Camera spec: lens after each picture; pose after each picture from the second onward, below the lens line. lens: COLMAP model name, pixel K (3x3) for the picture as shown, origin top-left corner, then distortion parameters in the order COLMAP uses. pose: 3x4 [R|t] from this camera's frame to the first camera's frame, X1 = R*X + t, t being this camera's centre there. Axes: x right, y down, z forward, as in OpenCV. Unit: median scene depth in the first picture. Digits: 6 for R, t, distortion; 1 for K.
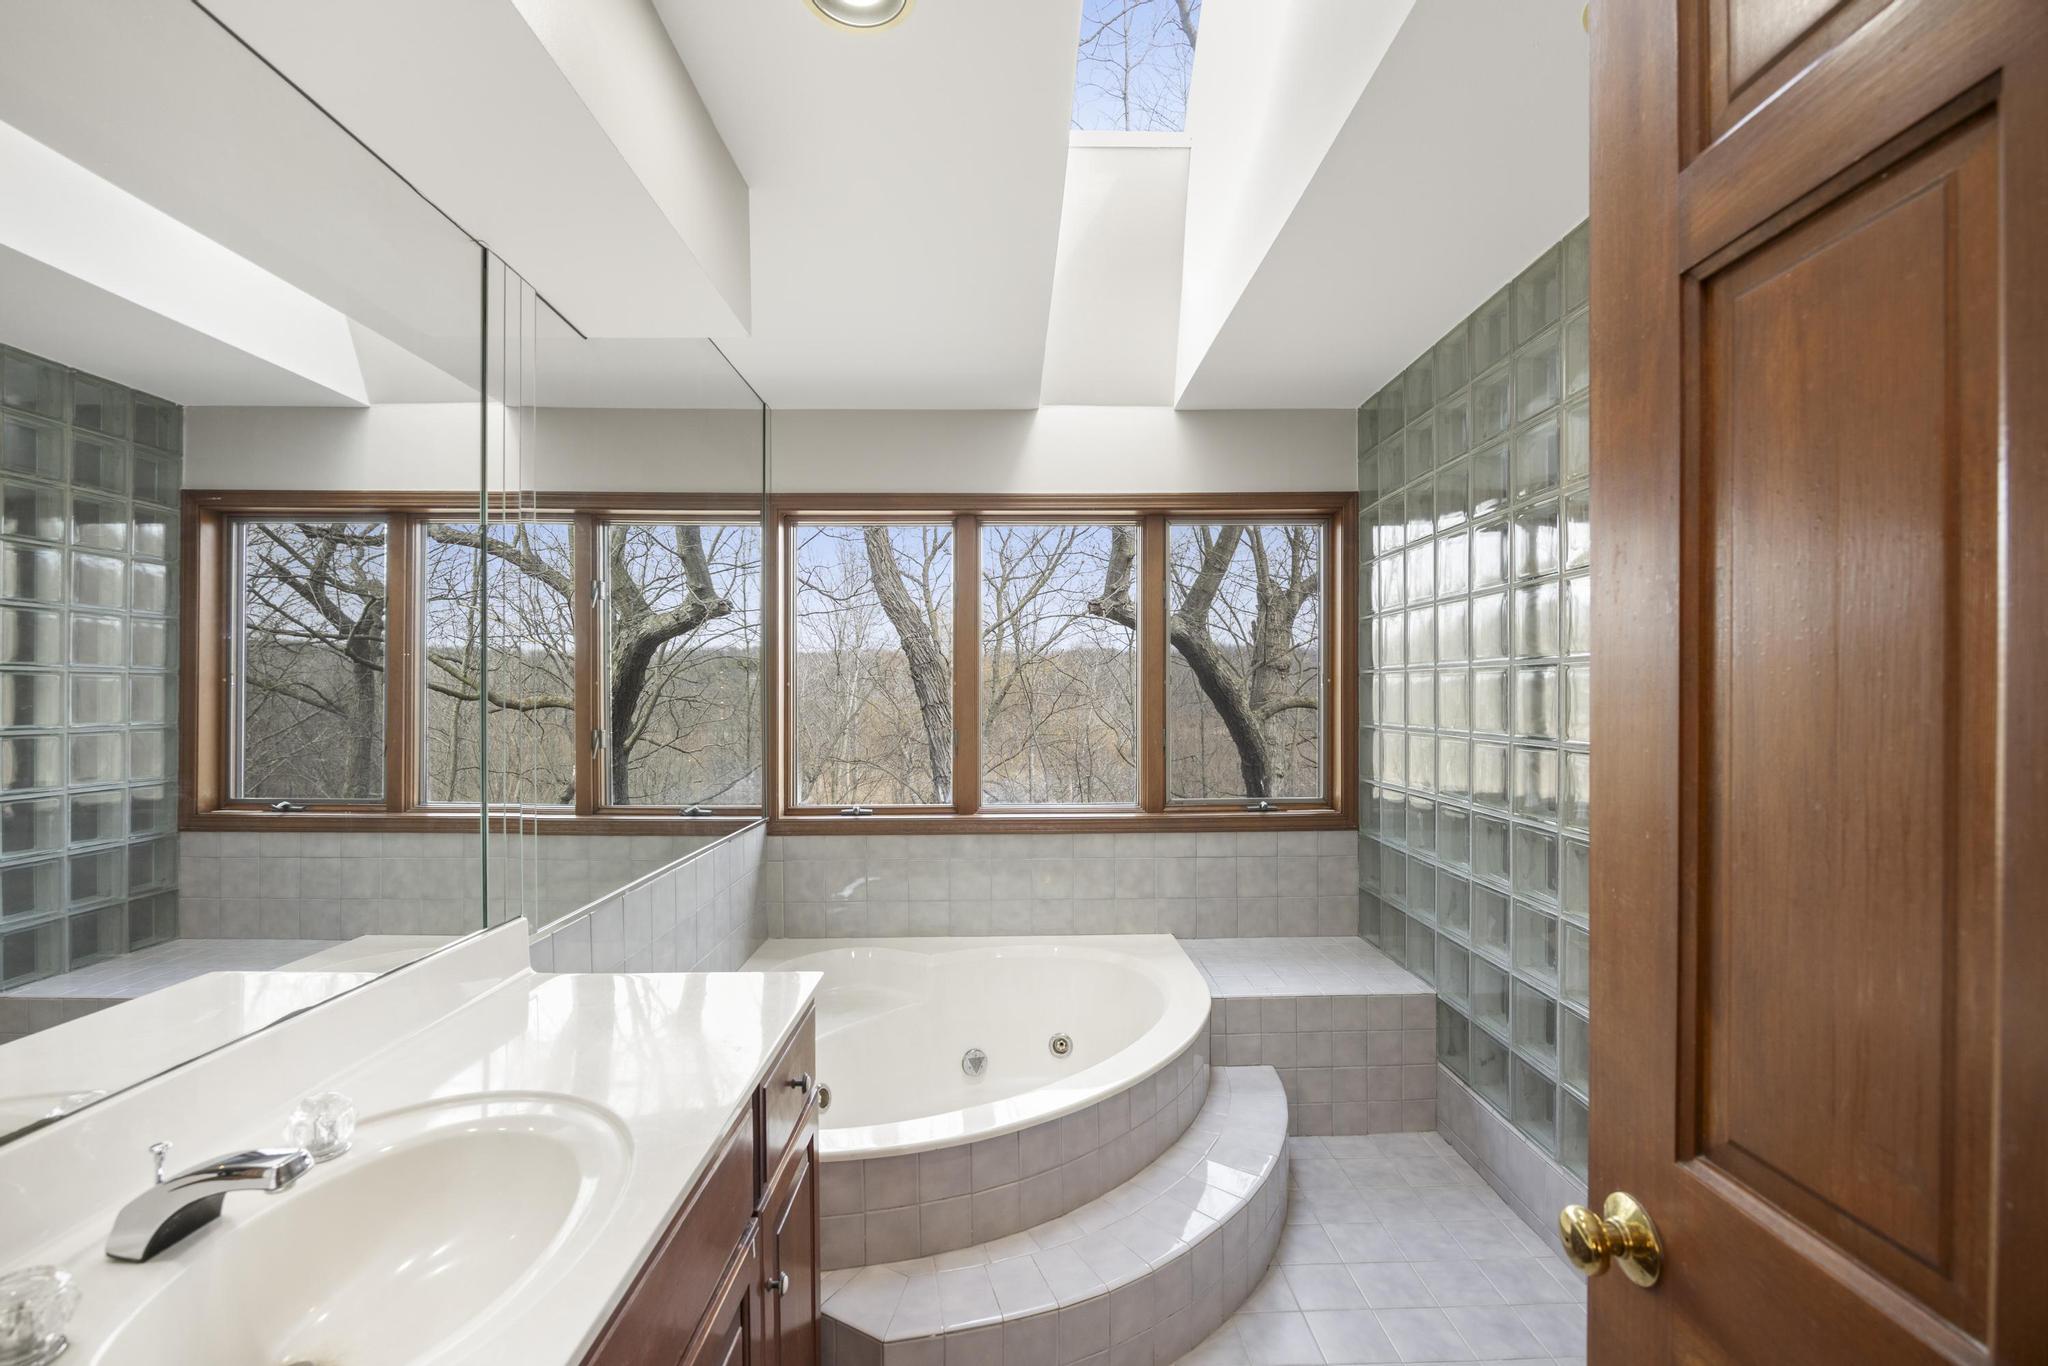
lens RADIAL K [[846.2, 0, 1035.4], [0, 846.2, 691.2], [0, 0, 1]] dist [-0.017300, 0.000578]
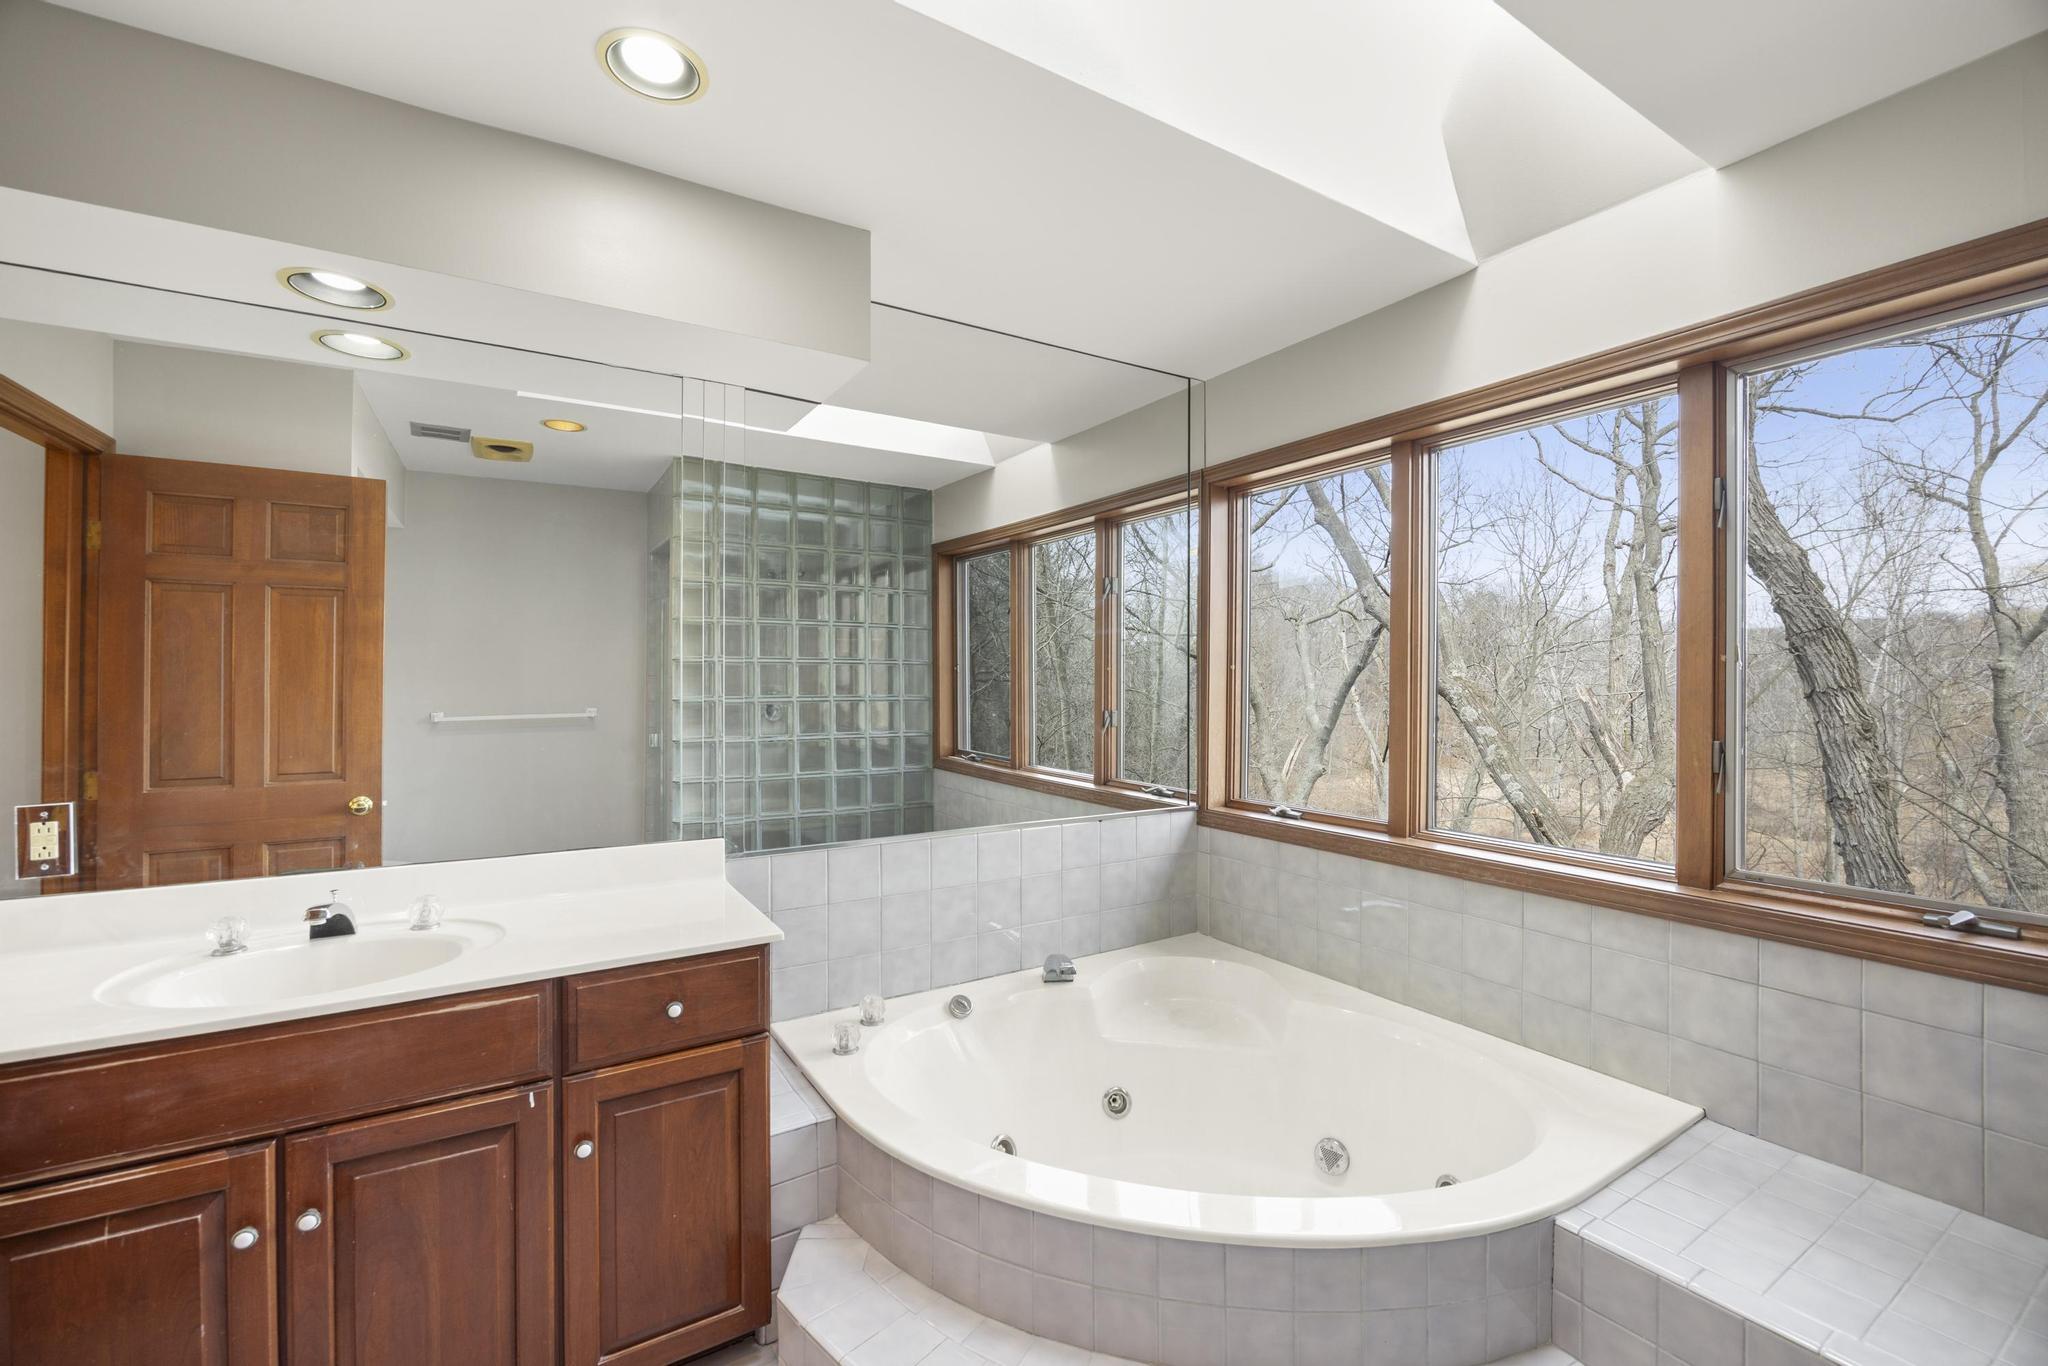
lens RADIAL K [[846.2, 0, 1032.6], [0, 846.2, 678.9], [0, 0, 1]] dist [-0.017300, 0.000578]
pose [[0.512631, 0.000219, -0.858609, 0.408069], [0.006380, 0.999971, 0.004064, -0.001381], [0.858585, -0.007561, 0.512615, 0.339760]]
